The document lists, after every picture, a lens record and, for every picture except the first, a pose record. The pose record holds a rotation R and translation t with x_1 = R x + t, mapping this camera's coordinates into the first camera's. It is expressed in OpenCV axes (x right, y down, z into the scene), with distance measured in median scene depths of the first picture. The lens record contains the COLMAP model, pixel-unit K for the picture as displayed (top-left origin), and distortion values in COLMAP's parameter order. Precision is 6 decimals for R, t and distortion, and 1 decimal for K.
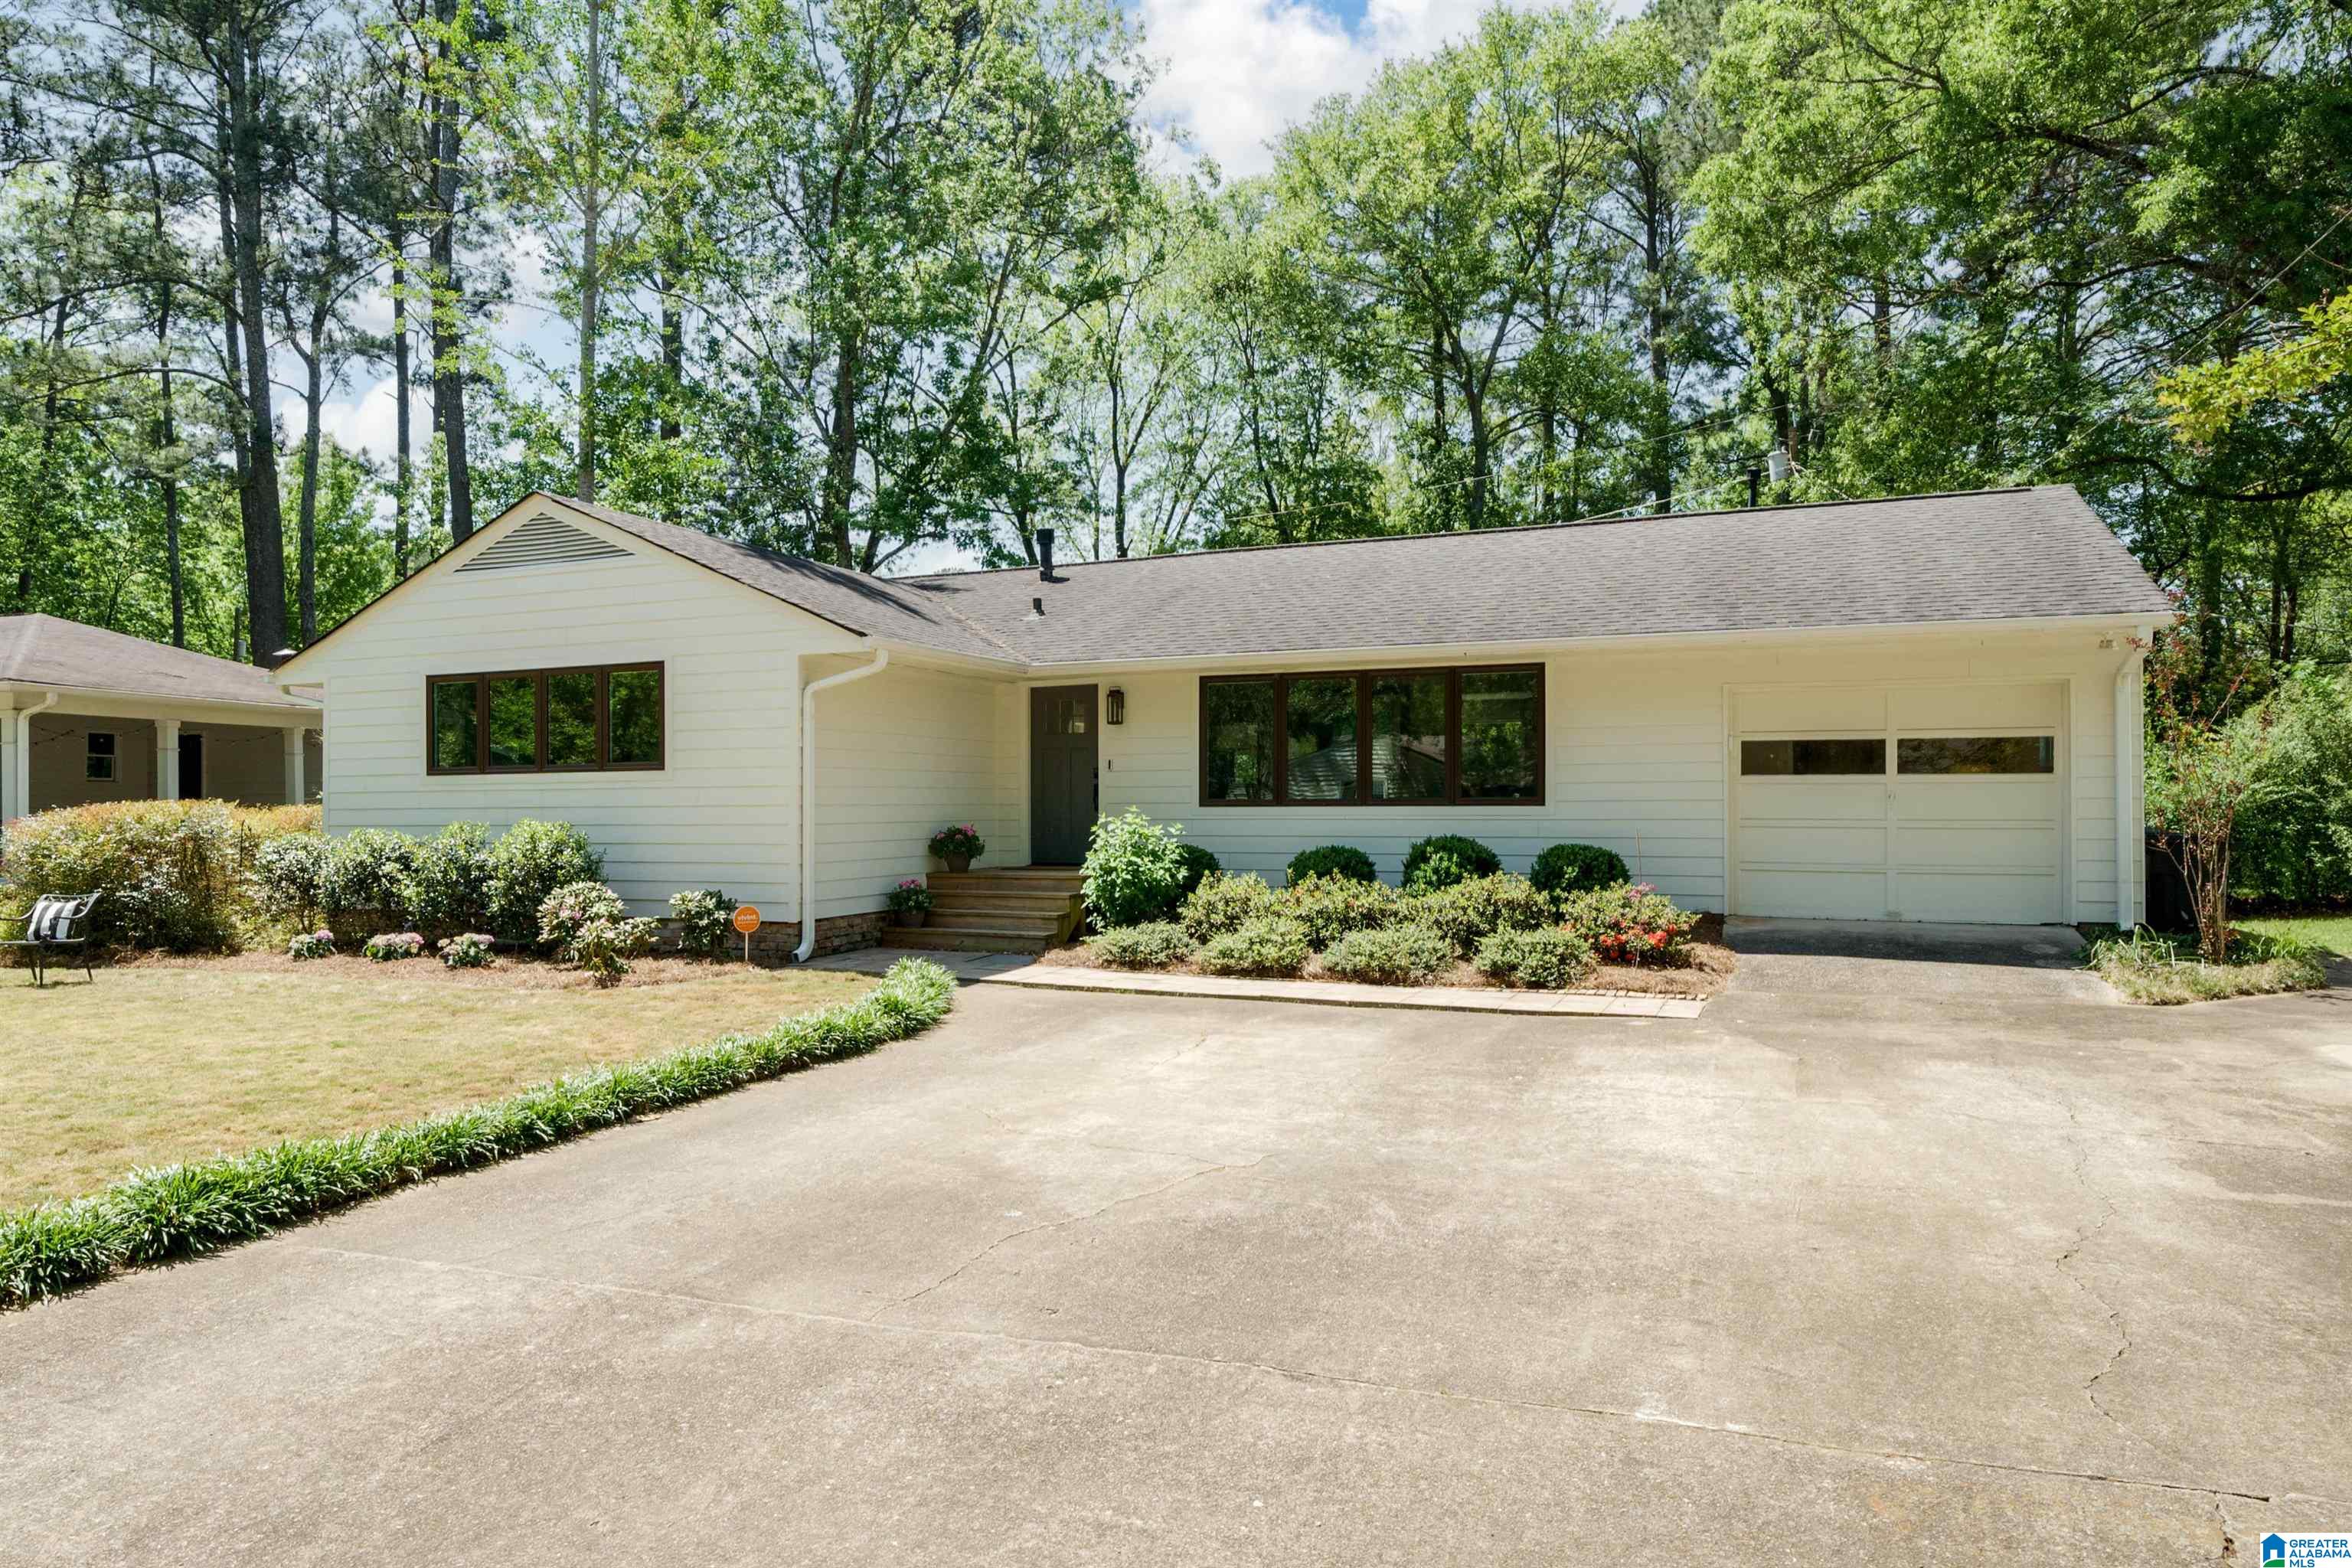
lens RADIAL K [[1454.2, 0, 1194.8], [0, 1454.2, 779.7], [0, 0, 1]] dist [-0.008161, 0.019918]
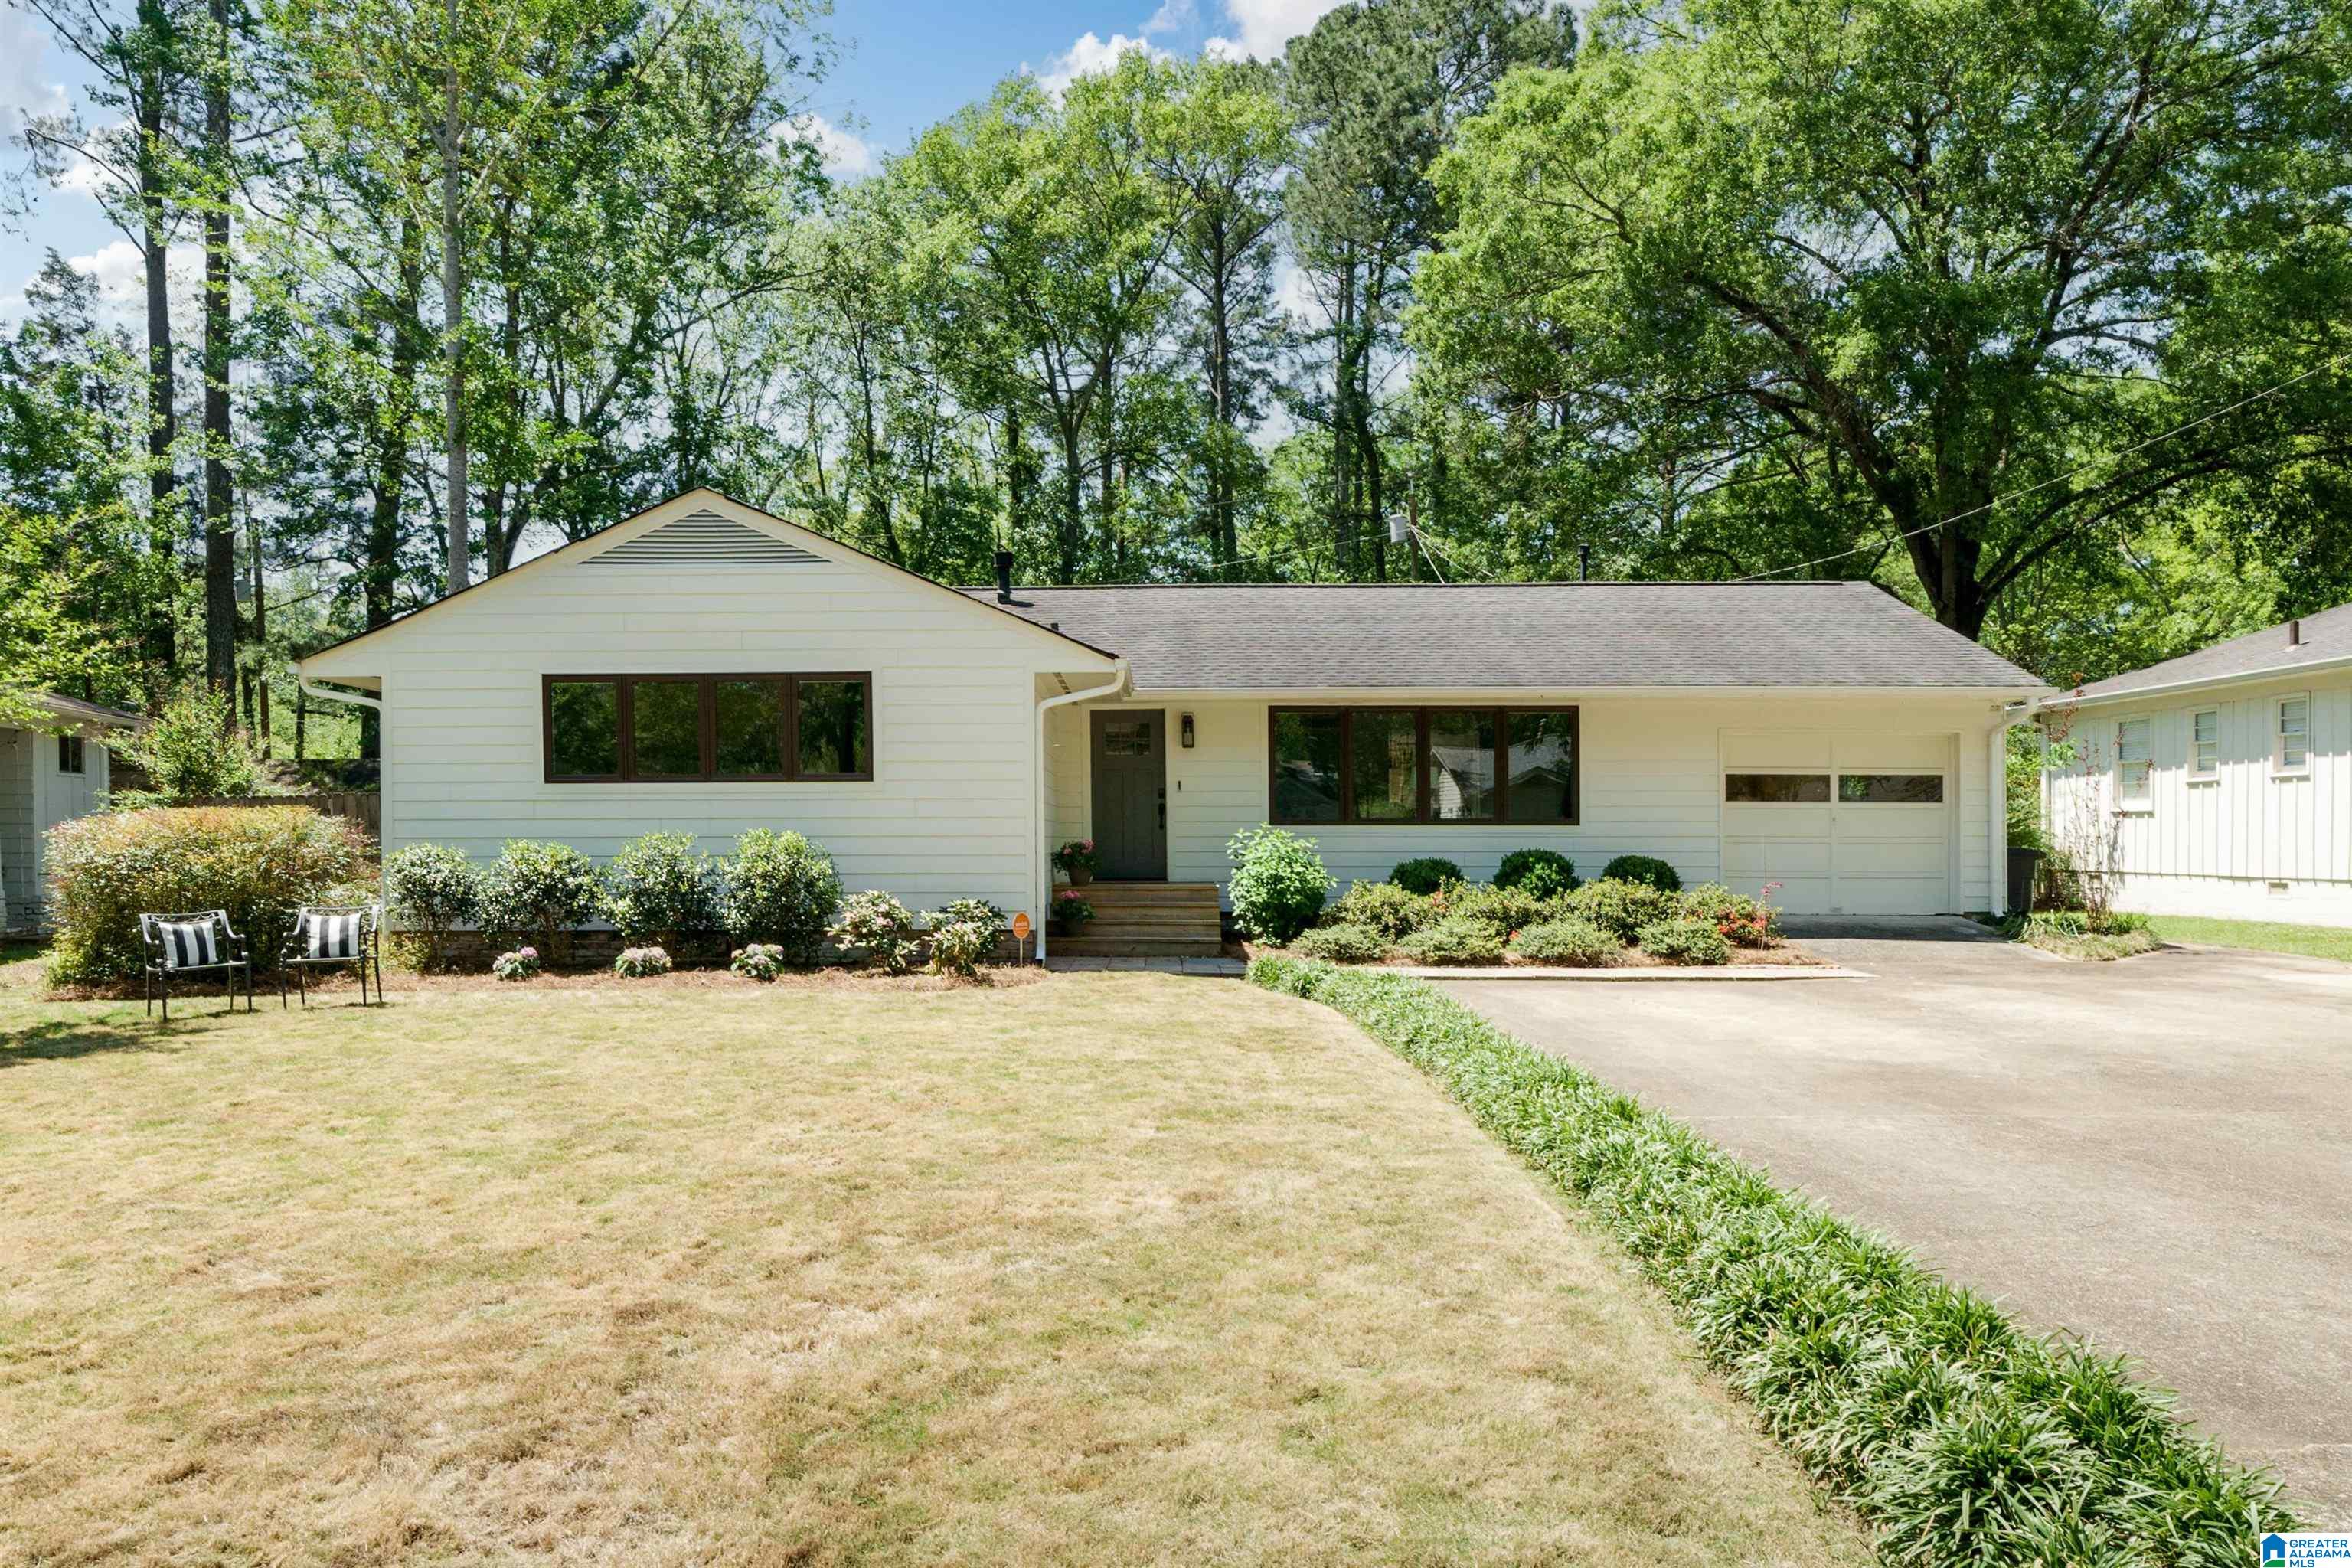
lens RADIAL K [[1542.8, 0, 1170.4], [0, 1542.8, 836.7], [0, 0, 1]] dist [0.001495, 0.000490]
pose [[0.930146, 0.005909, 0.367143, -0.535869], [-0.010844, 0.999876, 0.011380, 0.016369], [-0.367031, -0.014566, 0.930095, -0.058182]]
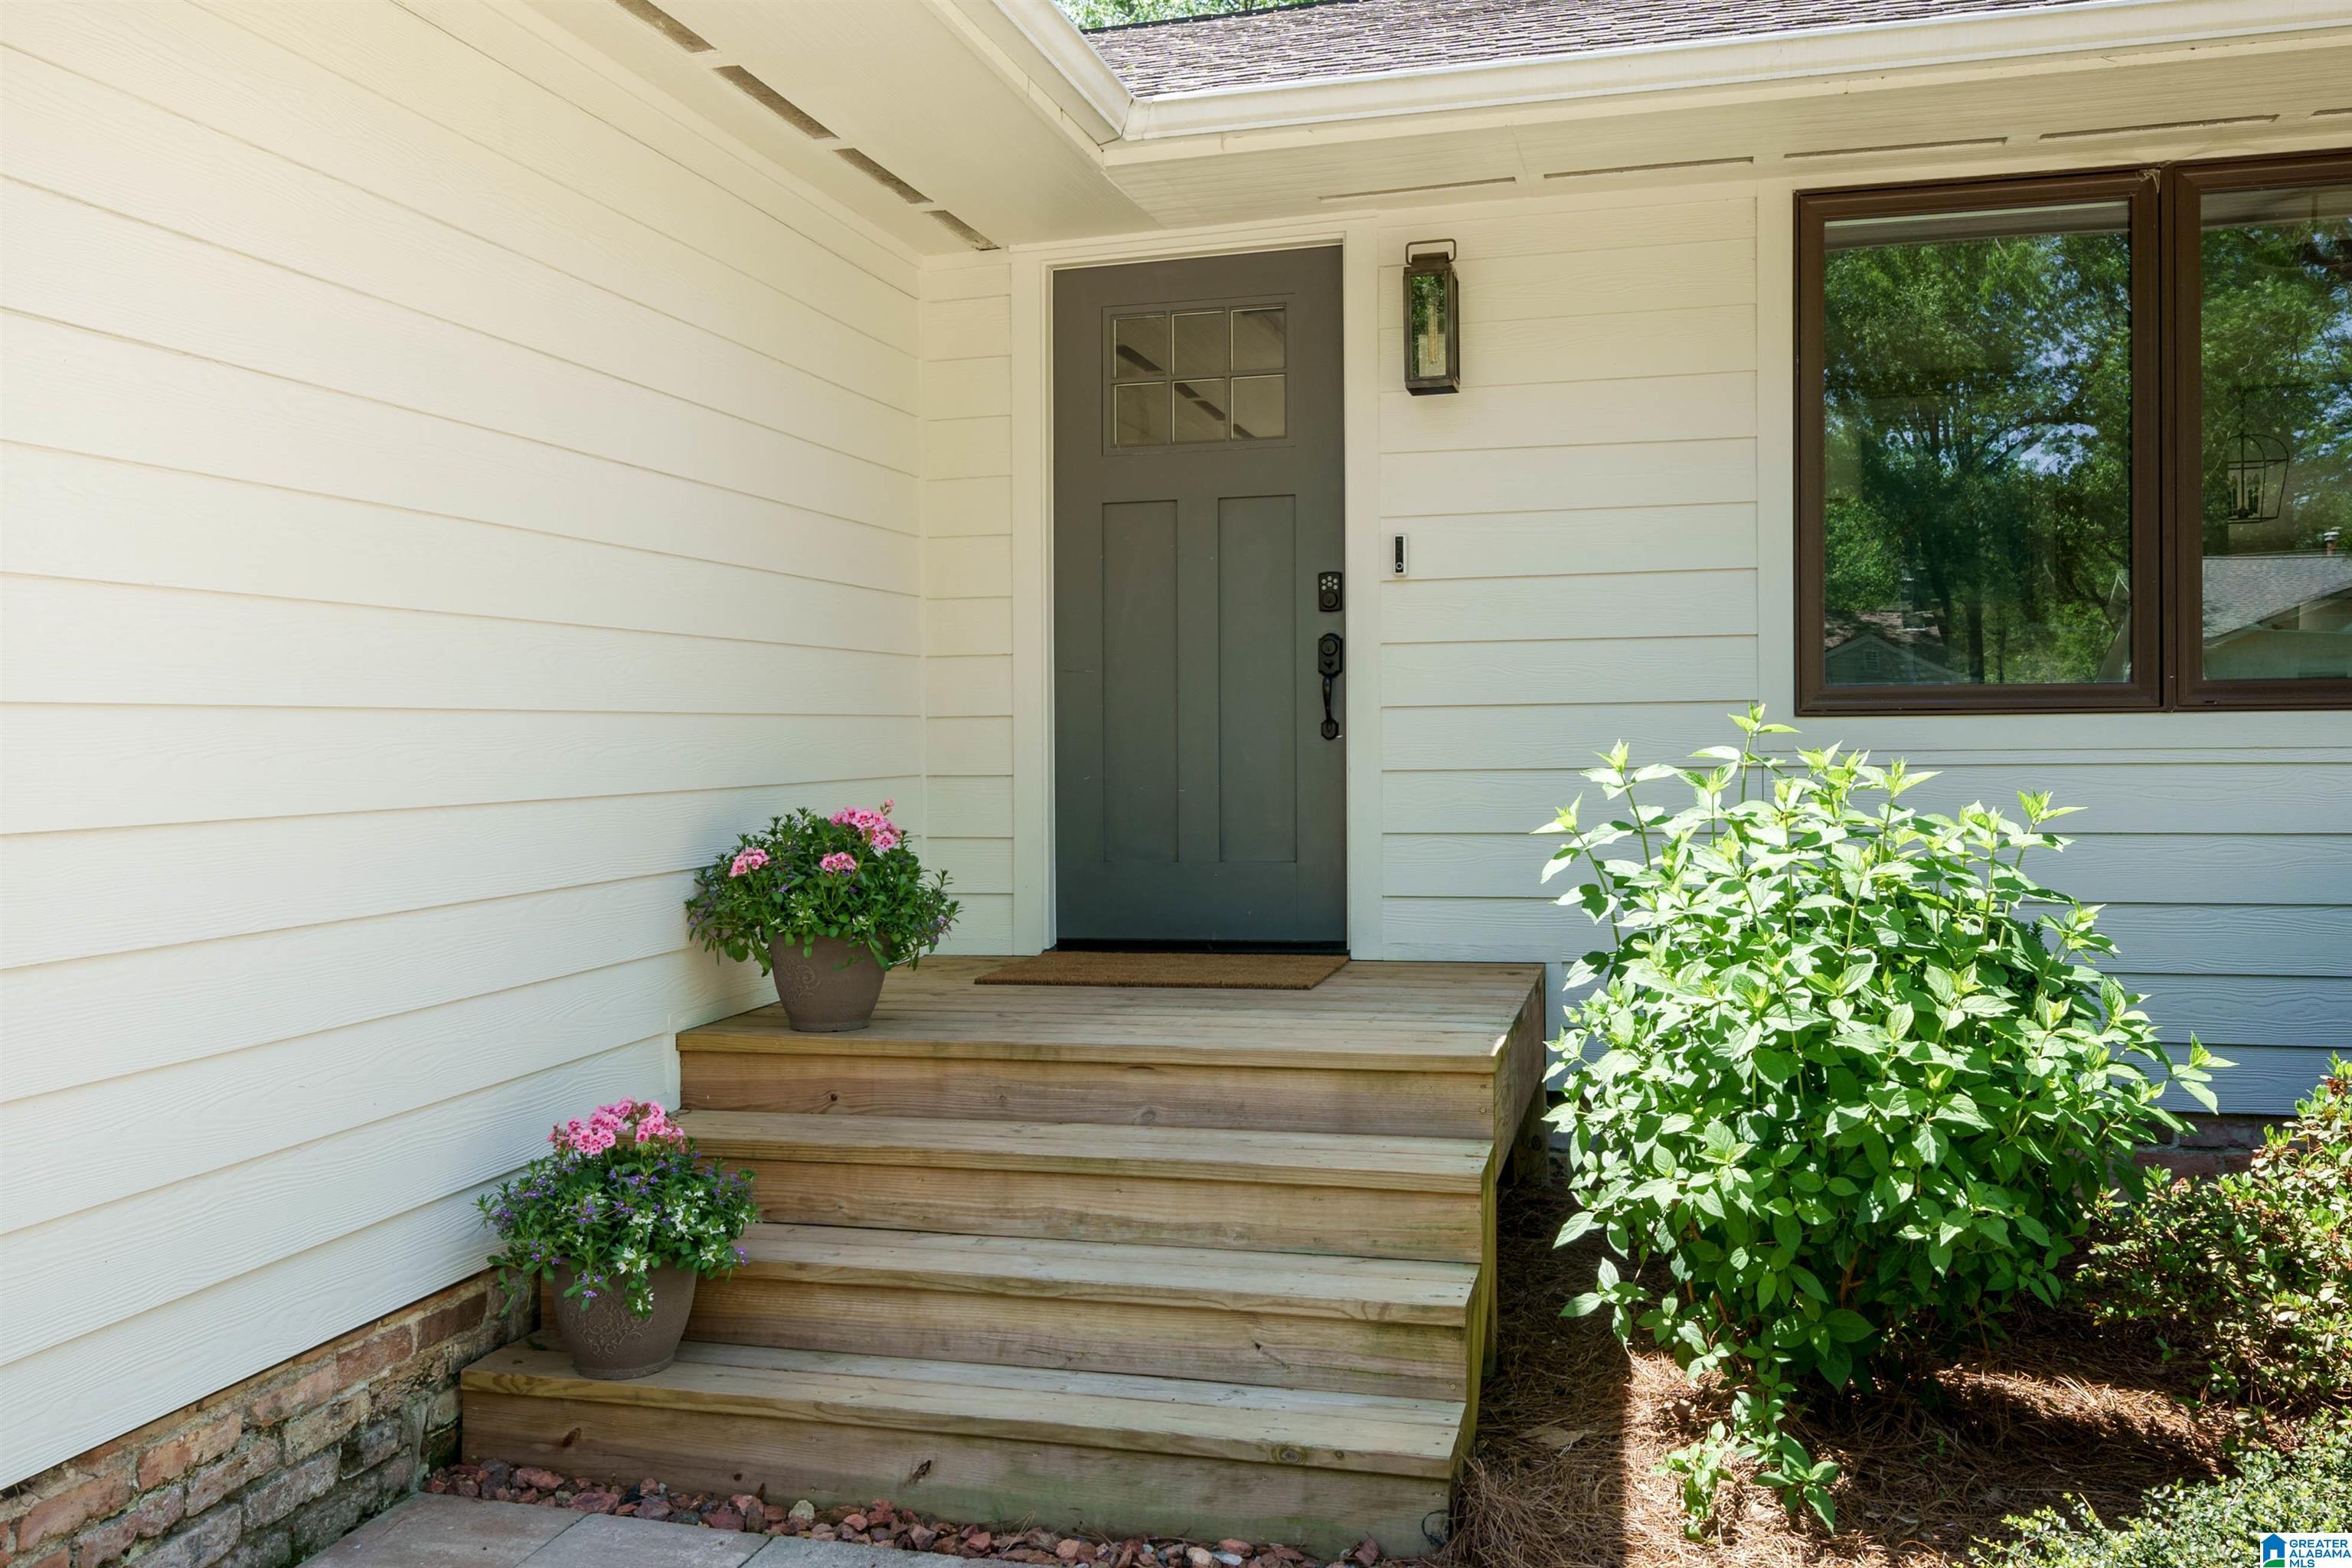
lens RADIAL K [[1909.3, 0, 1176.0], [0, 1909.3, 784.0], [0, 0, 1]] dist [-0.157769, -0.000074]
pose [[0.994617, -0.008145, 0.103302, -0.146904], [0.004494, 0.999359, 0.035523, 0.019502], [-0.103525, -0.034868, 0.994016, 0.753534]]
